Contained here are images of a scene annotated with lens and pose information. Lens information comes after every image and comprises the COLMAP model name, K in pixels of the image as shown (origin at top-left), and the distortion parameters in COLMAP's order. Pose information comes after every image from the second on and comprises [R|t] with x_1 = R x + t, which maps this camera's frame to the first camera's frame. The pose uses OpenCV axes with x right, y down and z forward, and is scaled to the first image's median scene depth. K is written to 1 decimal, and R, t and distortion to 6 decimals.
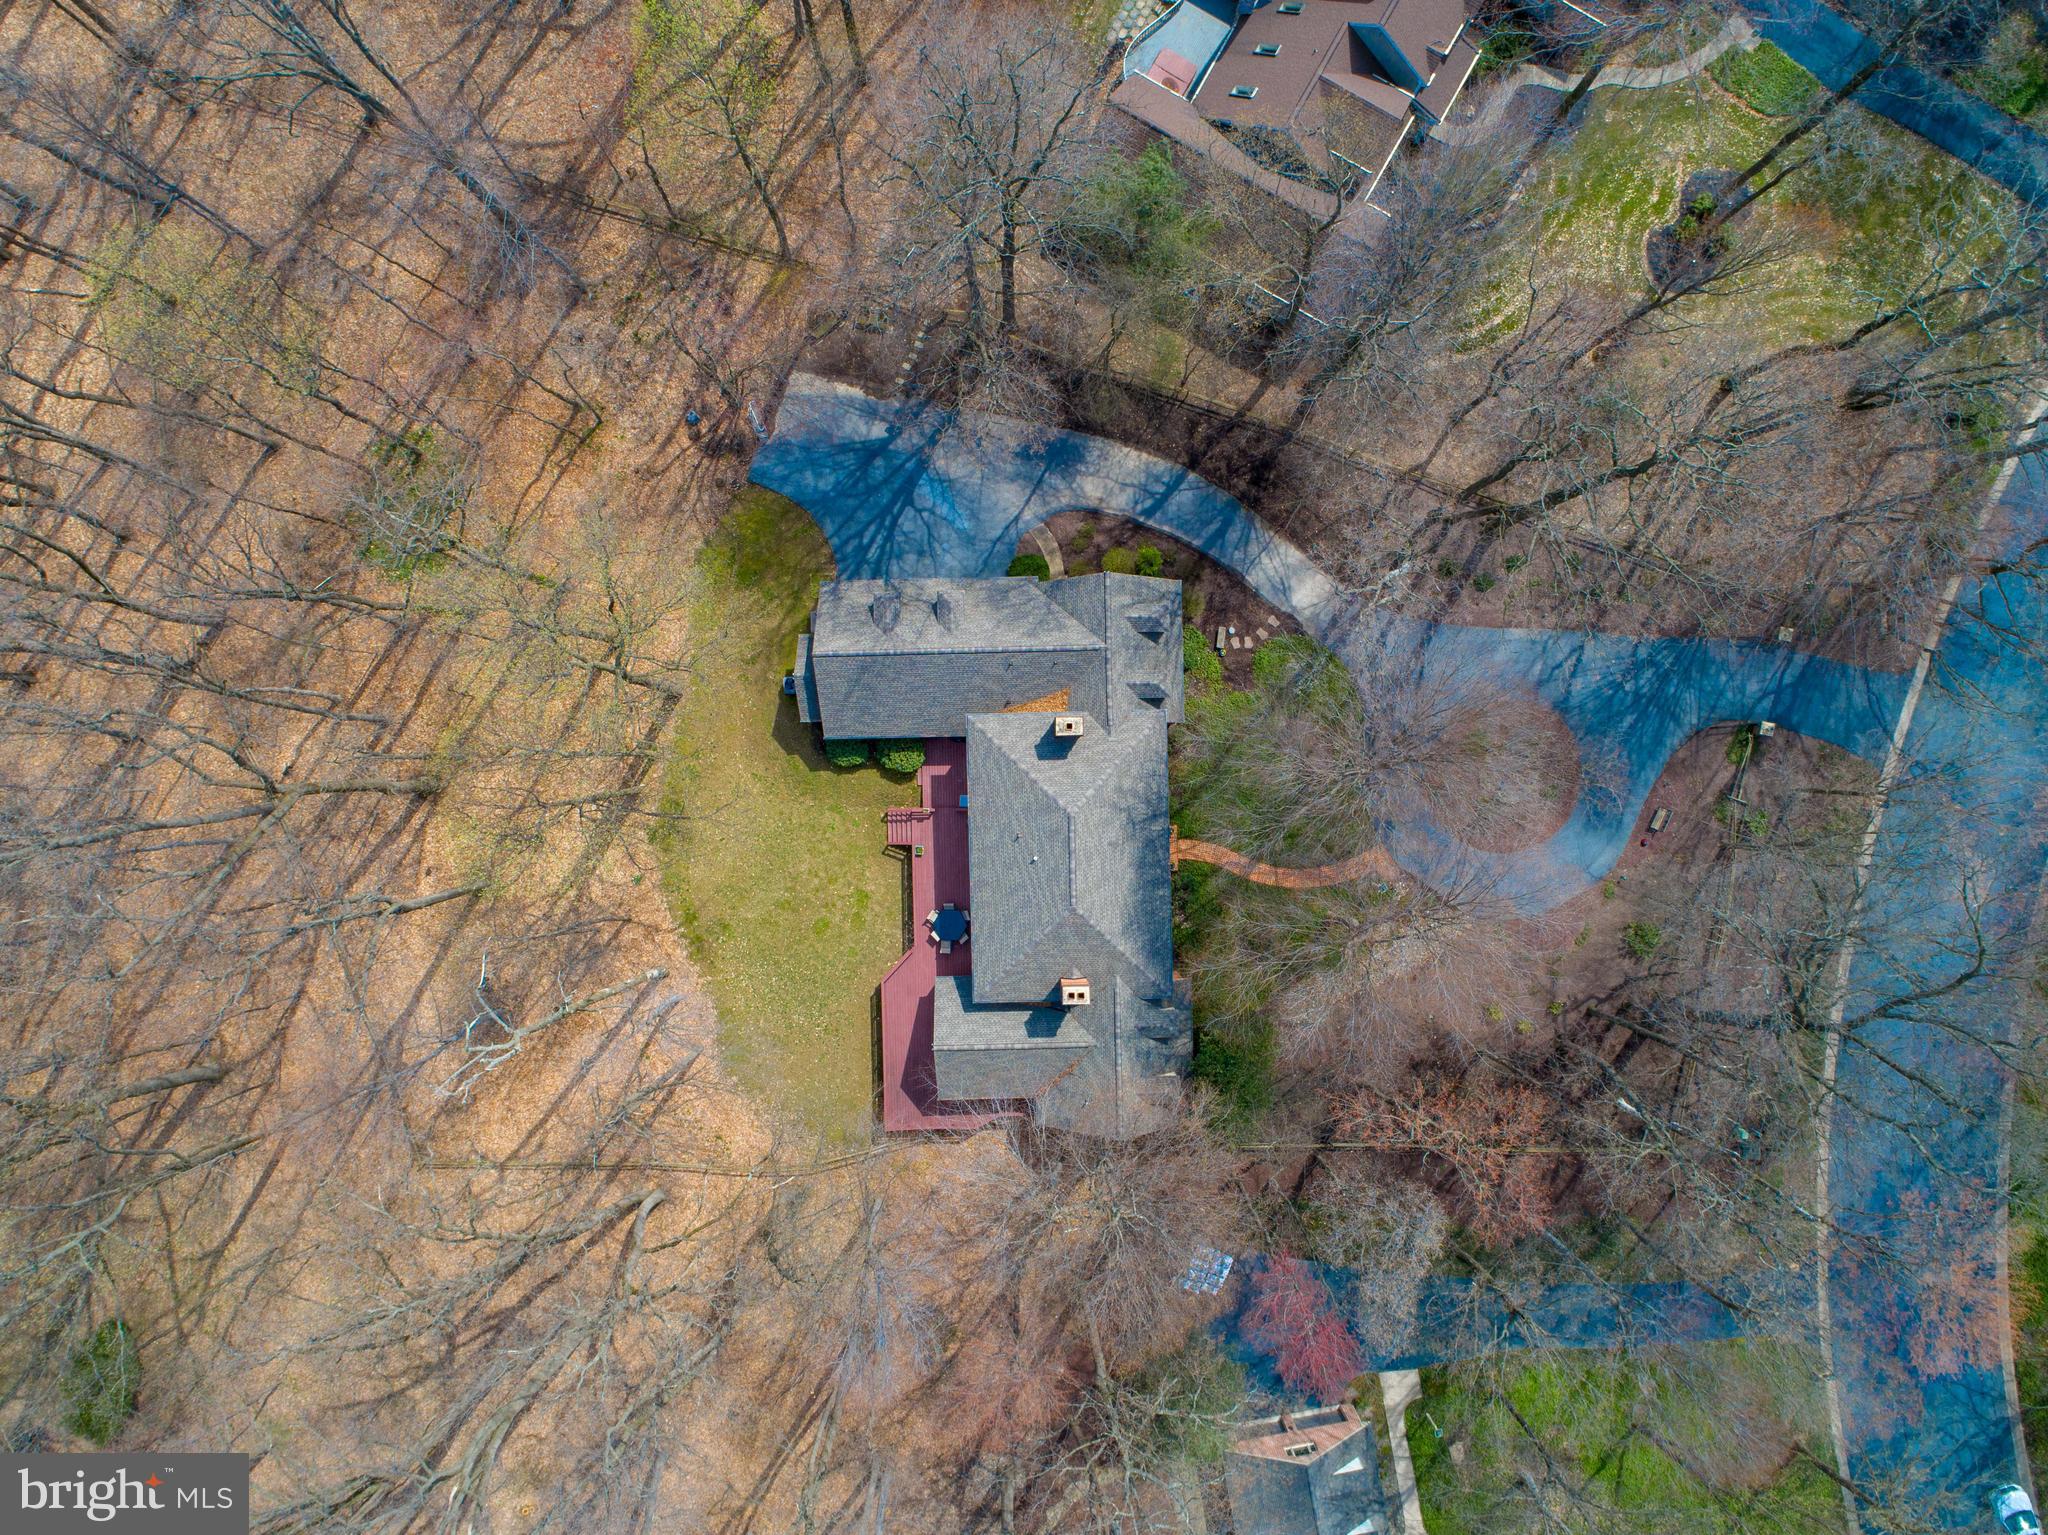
lens RADIAL K [[1553.7, 0, 1021.0], [0, 1553.7, 765.6], [0, 0, 1]] dist [-0.016397, 0.007593]
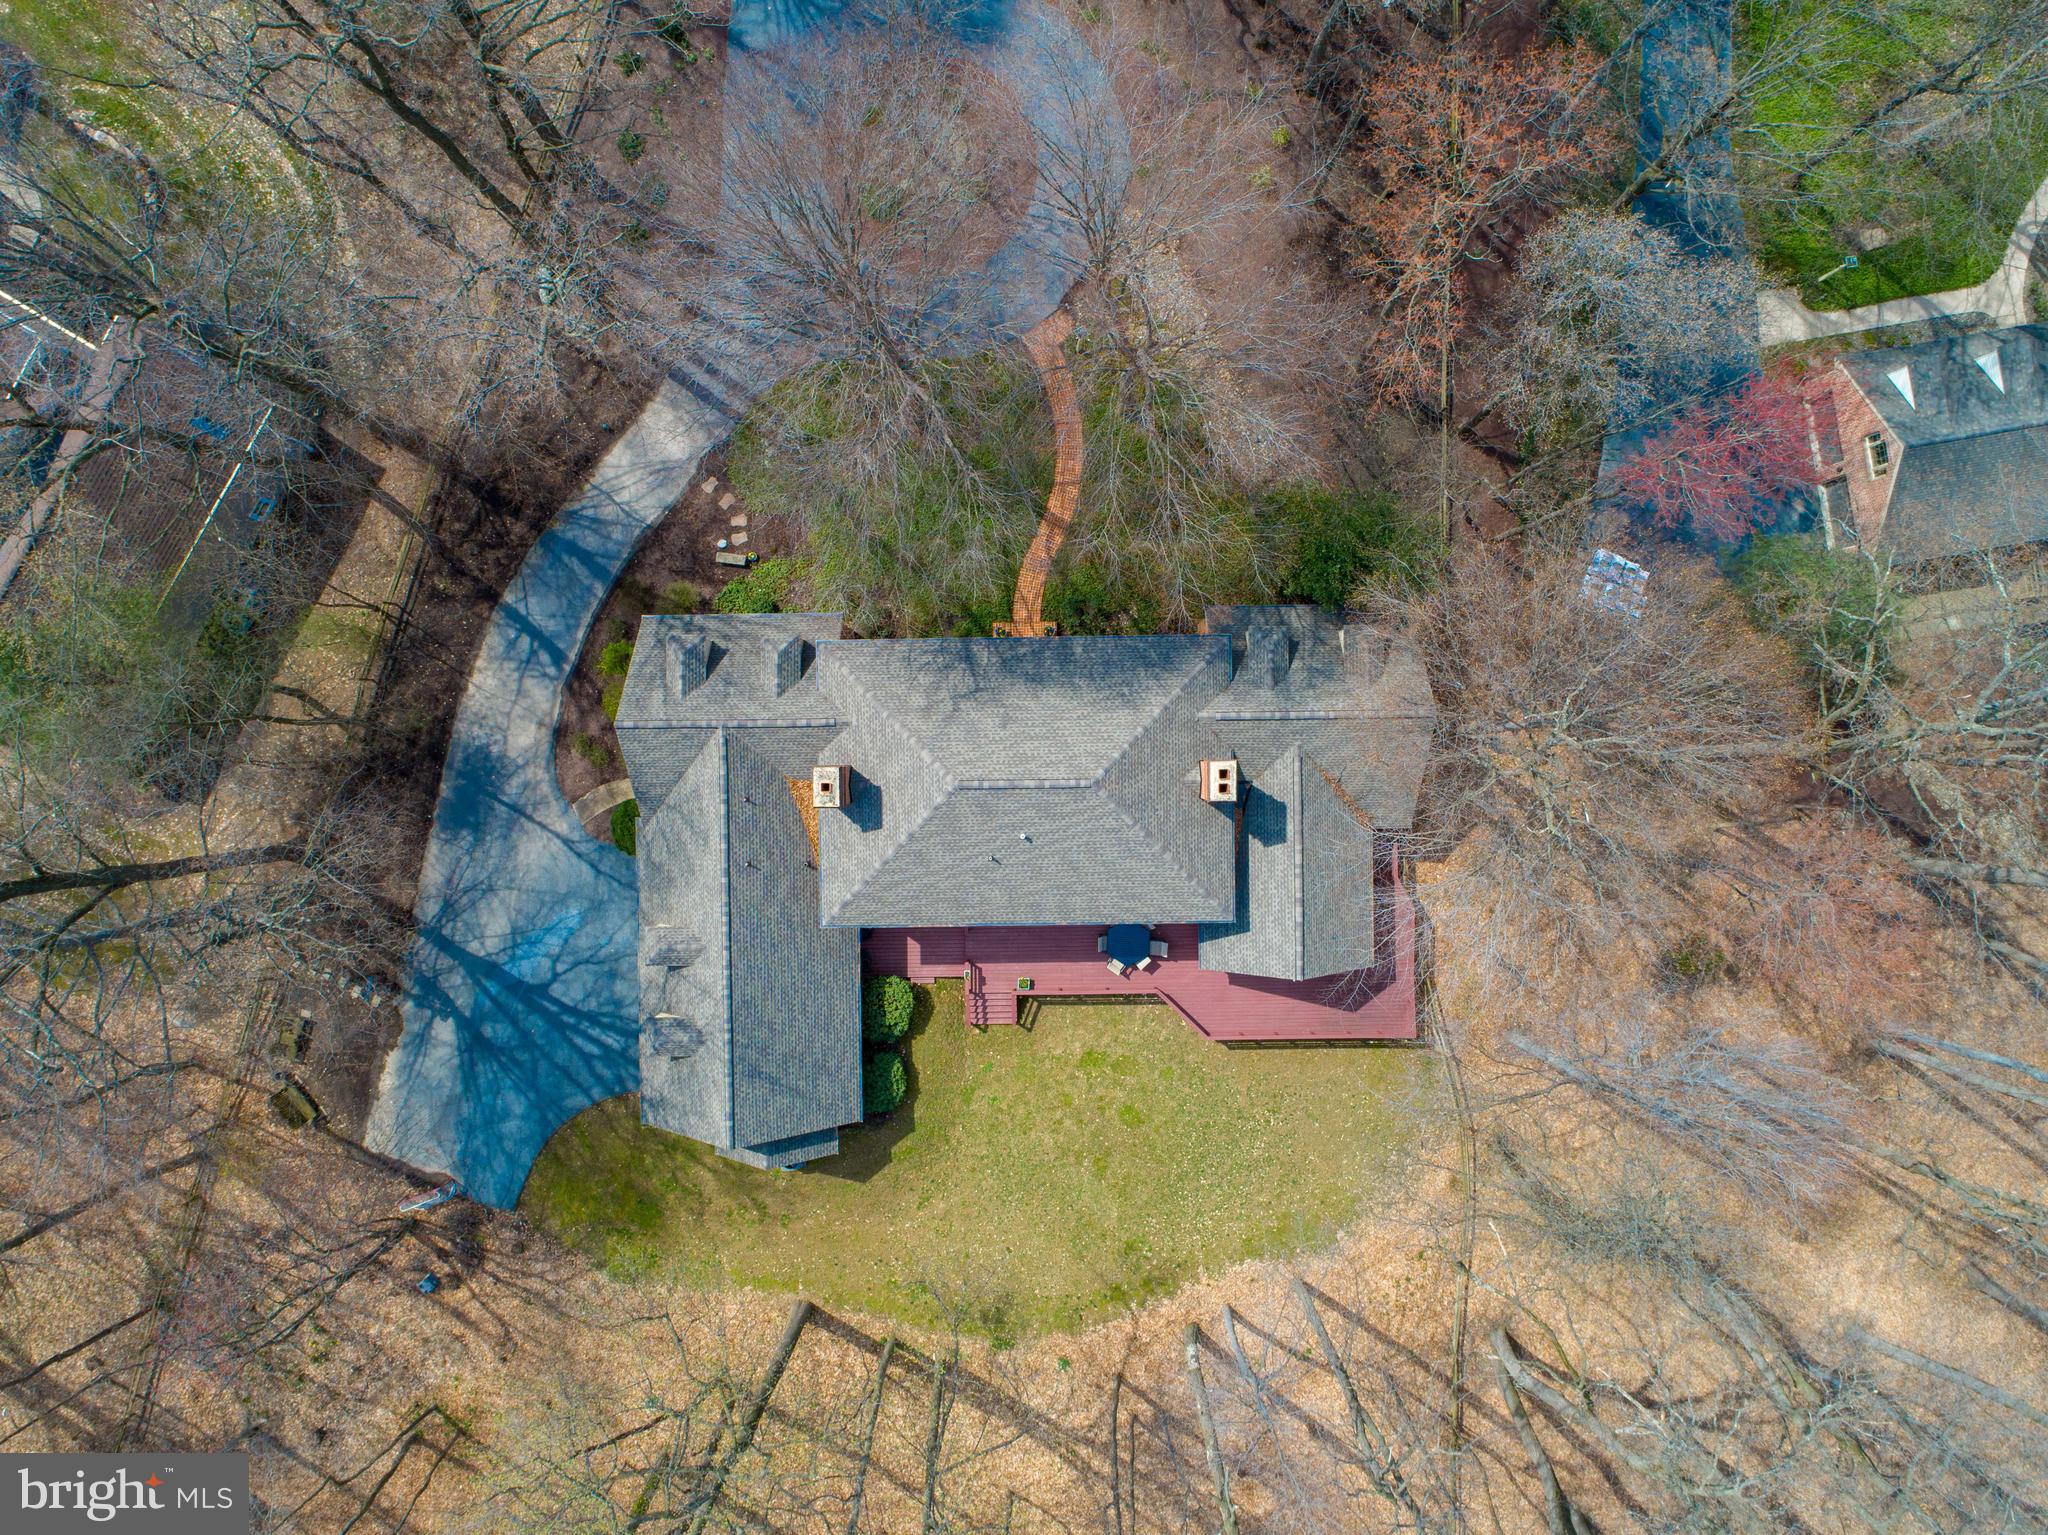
lens RADIAL K [[1553.7, 0, 1021.0], [0, 1553.7, 765.6], [0, 0, 1]] dist [-0.016397, 0.007593]
pose [[0.009491, -0.999819, -0.016503, 0.046515], [0.999910, 0.009646, -0.009327, 0.058588], [0.009484, -0.016413, 0.999820, 0.284388]]
